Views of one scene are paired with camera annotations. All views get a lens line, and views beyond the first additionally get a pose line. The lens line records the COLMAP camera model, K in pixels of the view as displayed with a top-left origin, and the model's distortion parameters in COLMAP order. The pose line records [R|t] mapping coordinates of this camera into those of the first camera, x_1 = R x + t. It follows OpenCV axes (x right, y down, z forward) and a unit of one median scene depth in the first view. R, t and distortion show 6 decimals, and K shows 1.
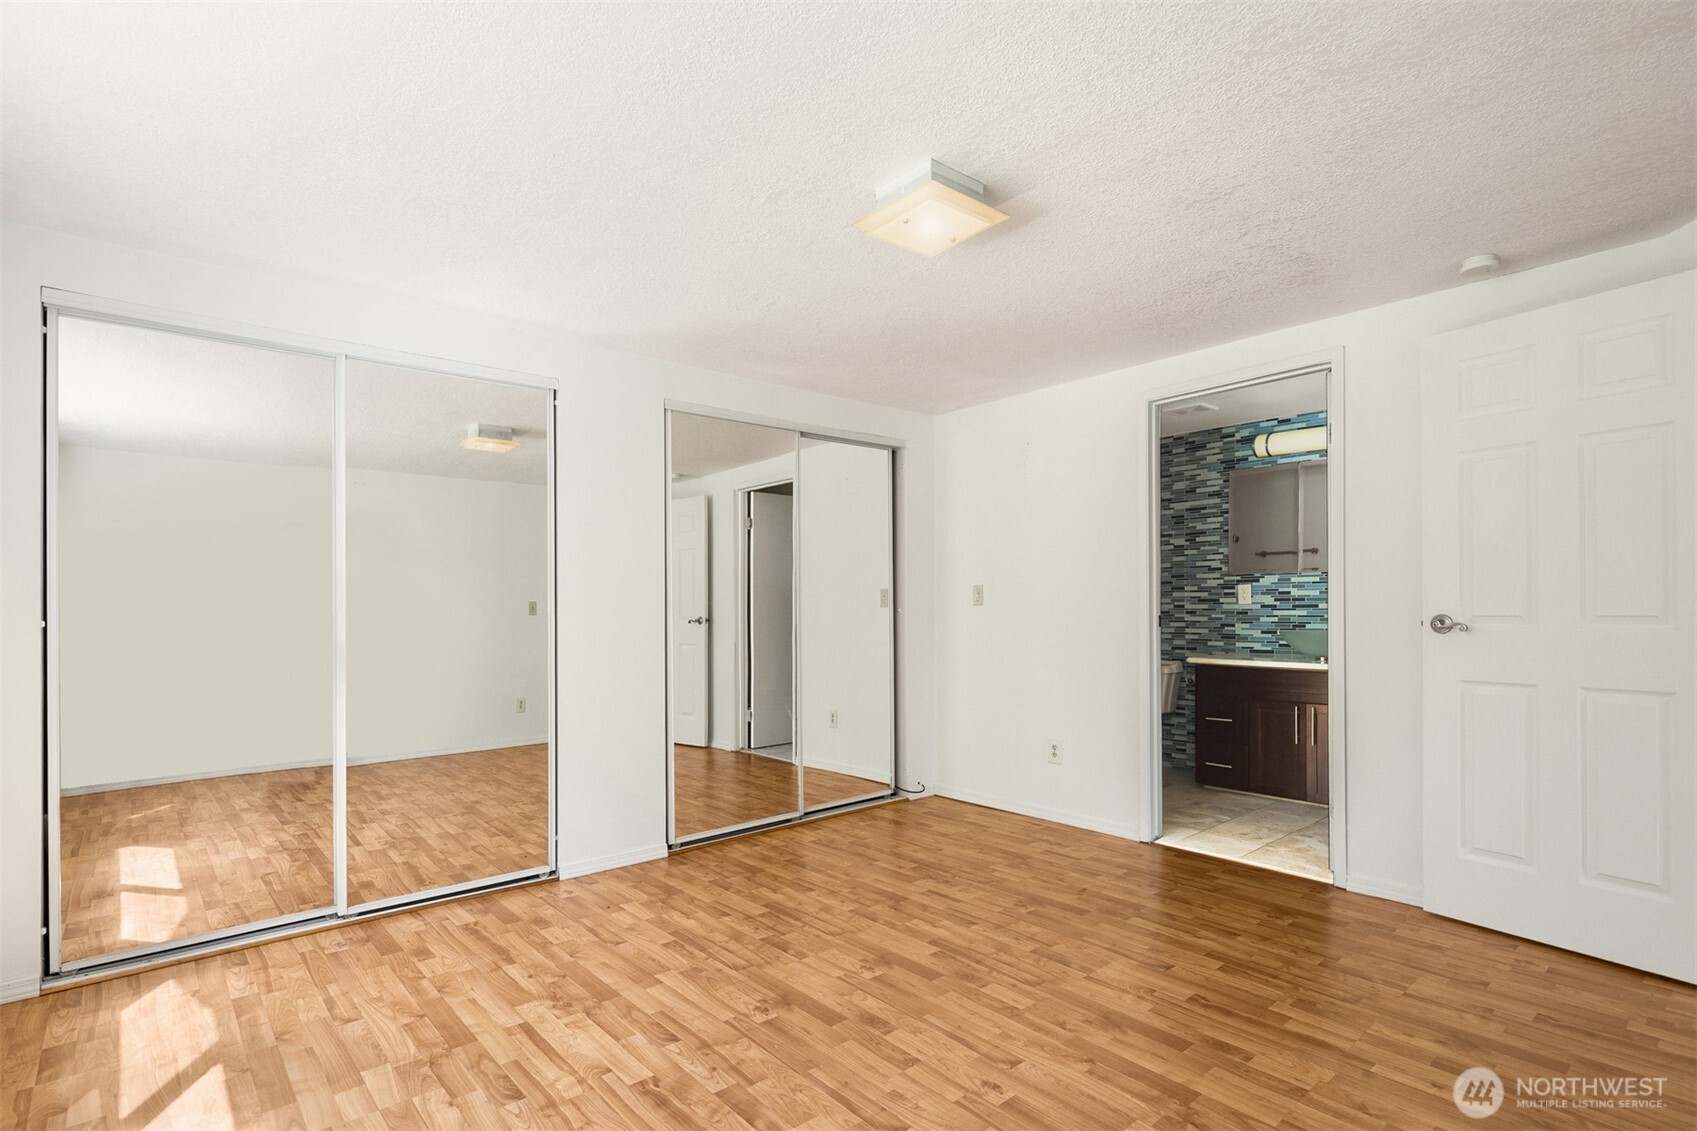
lens RADIAL K [[839.7, 0, 848.5], [0, 839.7, 565.5], [0, 0, 1]] dist [0.012844, -0.000805]
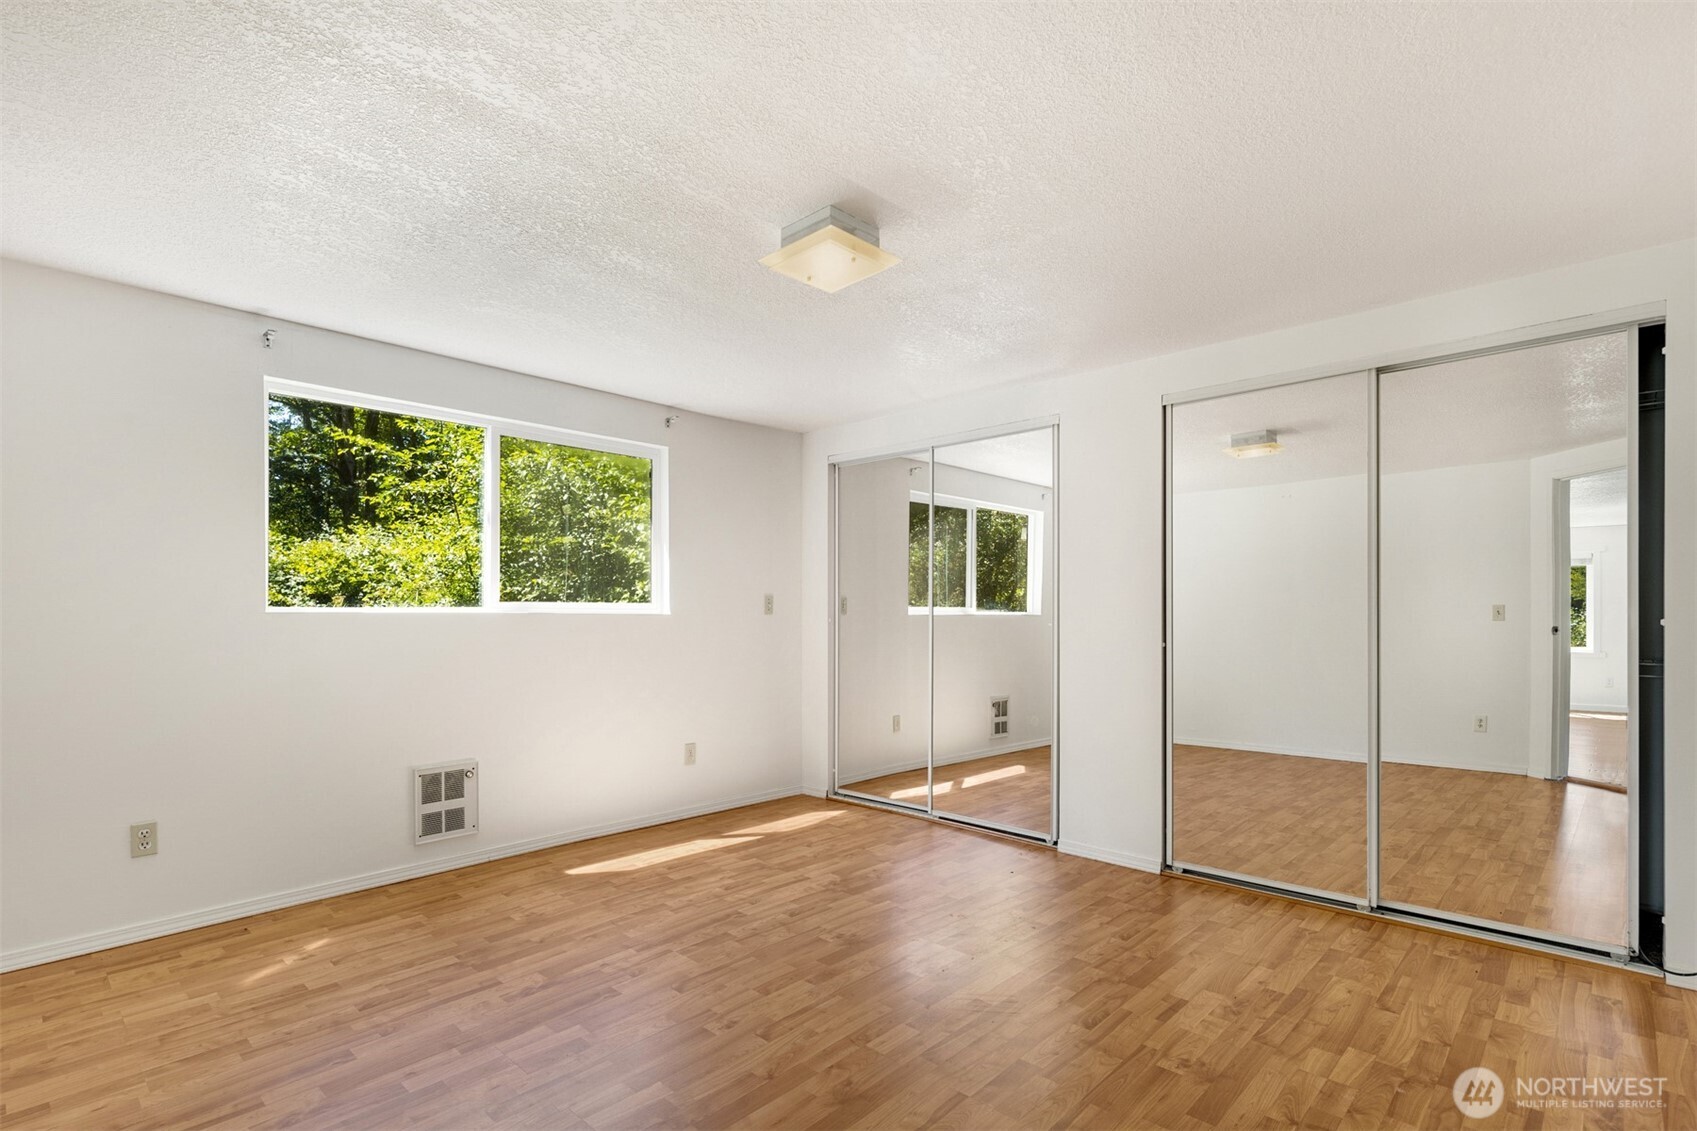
lens RADIAL K [[790.8, 0, 832.9], [0, 790.8, 624.6], [0, 0, 1]] dist [-0.001160, -0.000576]
pose [[0.083305, 0.014765, -0.996415, 0.998971], [0.054389, 0.998333, 0.019340, 0.021729], [0.995039, -0.055805, 0.082363, 0.830269]]
